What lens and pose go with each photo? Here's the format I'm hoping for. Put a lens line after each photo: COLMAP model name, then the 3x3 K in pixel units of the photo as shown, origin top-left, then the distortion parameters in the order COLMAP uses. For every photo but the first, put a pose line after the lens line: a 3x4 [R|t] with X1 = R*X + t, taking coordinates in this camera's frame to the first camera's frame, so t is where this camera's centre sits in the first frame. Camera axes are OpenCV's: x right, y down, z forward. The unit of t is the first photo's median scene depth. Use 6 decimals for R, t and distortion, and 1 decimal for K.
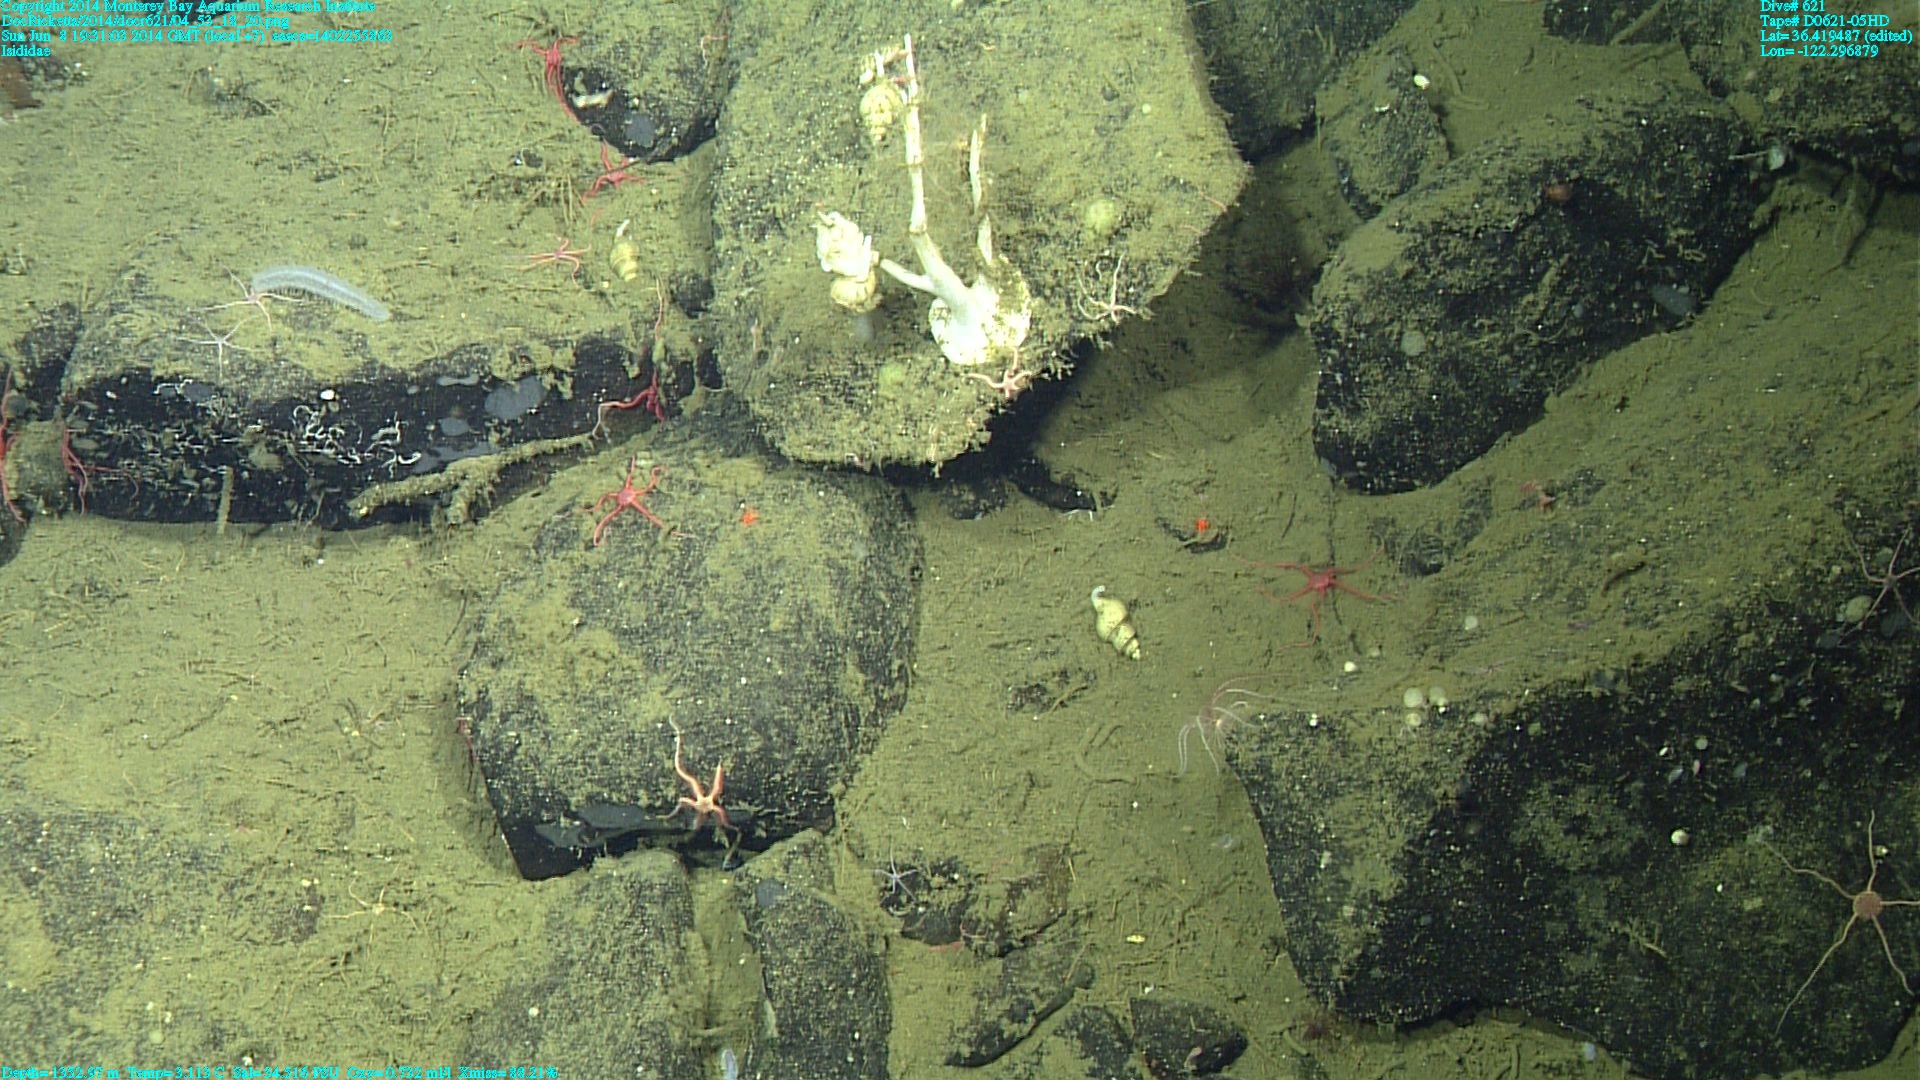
lens RADIAL K [[2679.0, 0, 983.2], [0, 2679.0, 546.3], [0, 0, 1]] dist [0.305426, -0.046148]
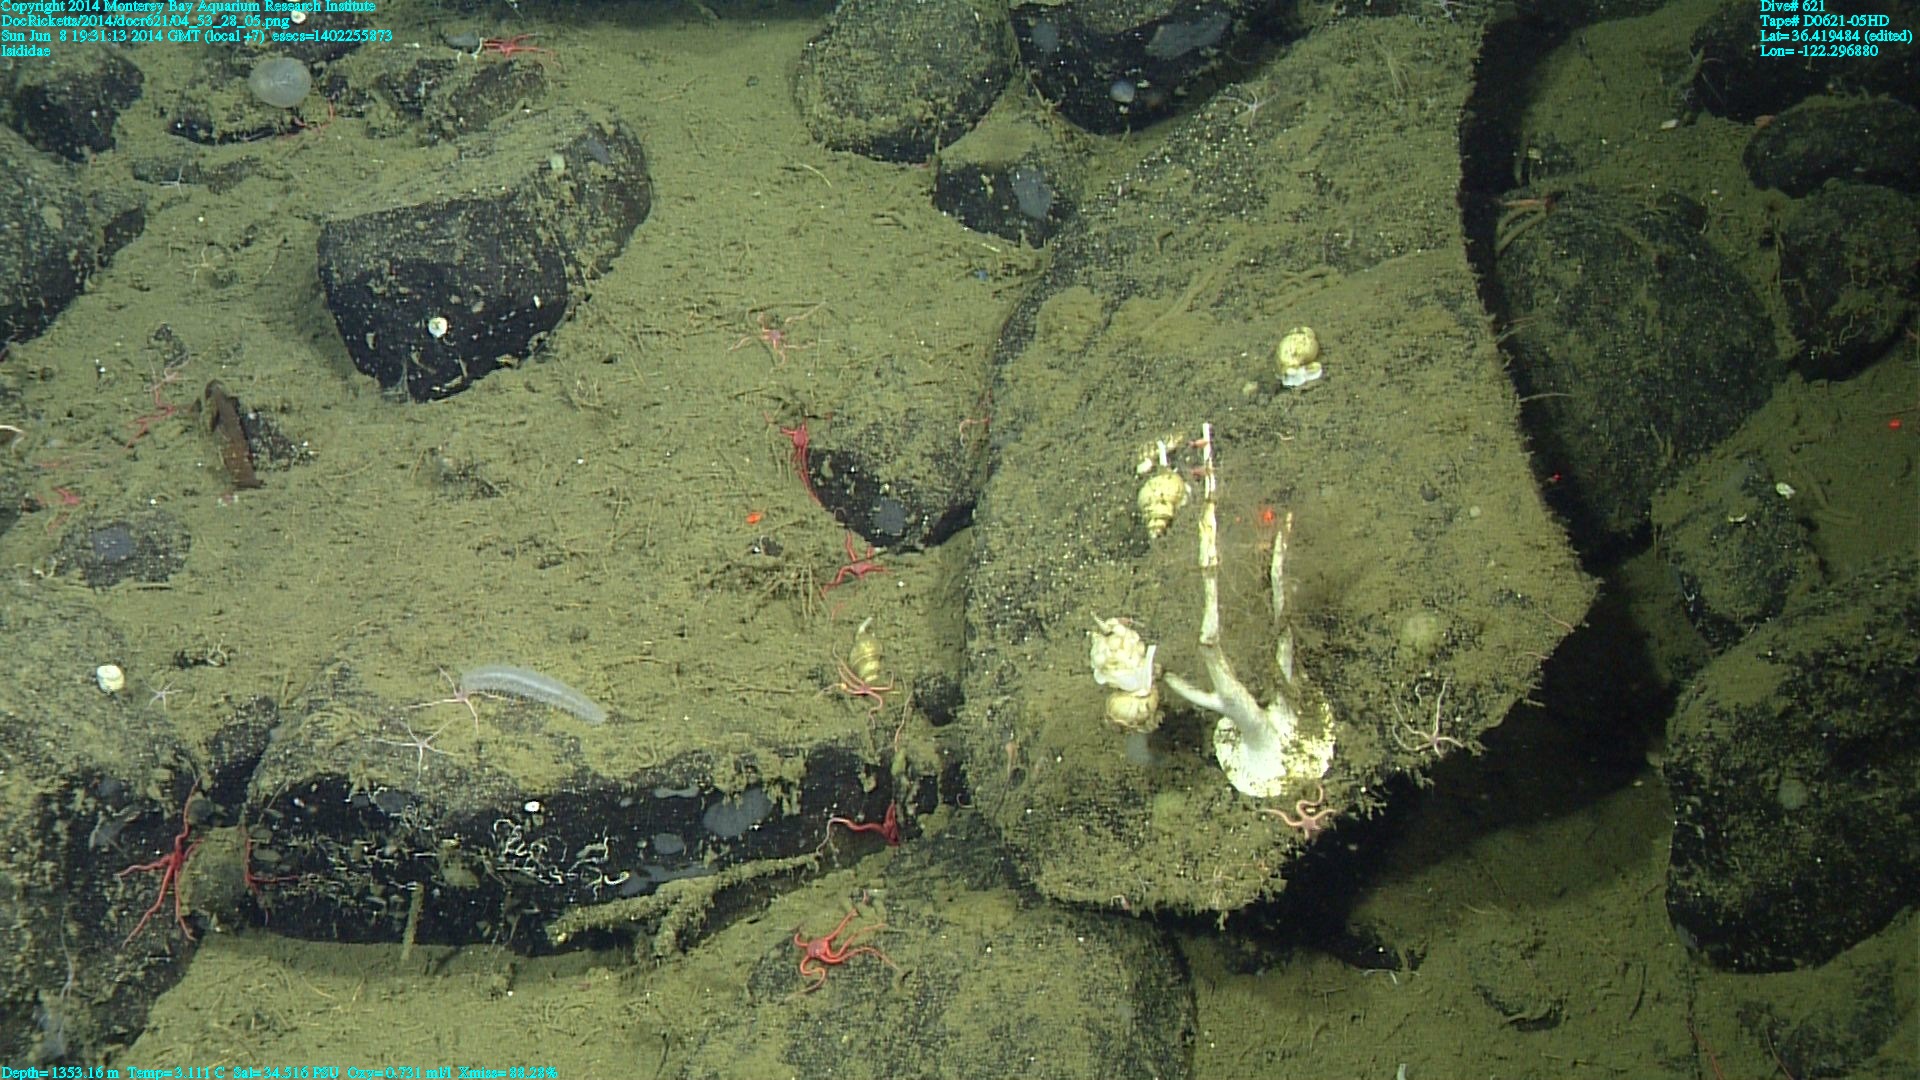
lens RADIAL K [[2679.0, 0, 983.2], [0, 2679.0, 546.3], [0, 0, 1]] dist [0.305426, -0.046148]
pose [[0.996696, 0.029551, -0.075657, -0.029569], [-0.039723, 0.989817, -0.136688, -0.024625], [0.070847, 0.139241, 0.987721, 0.126310]]
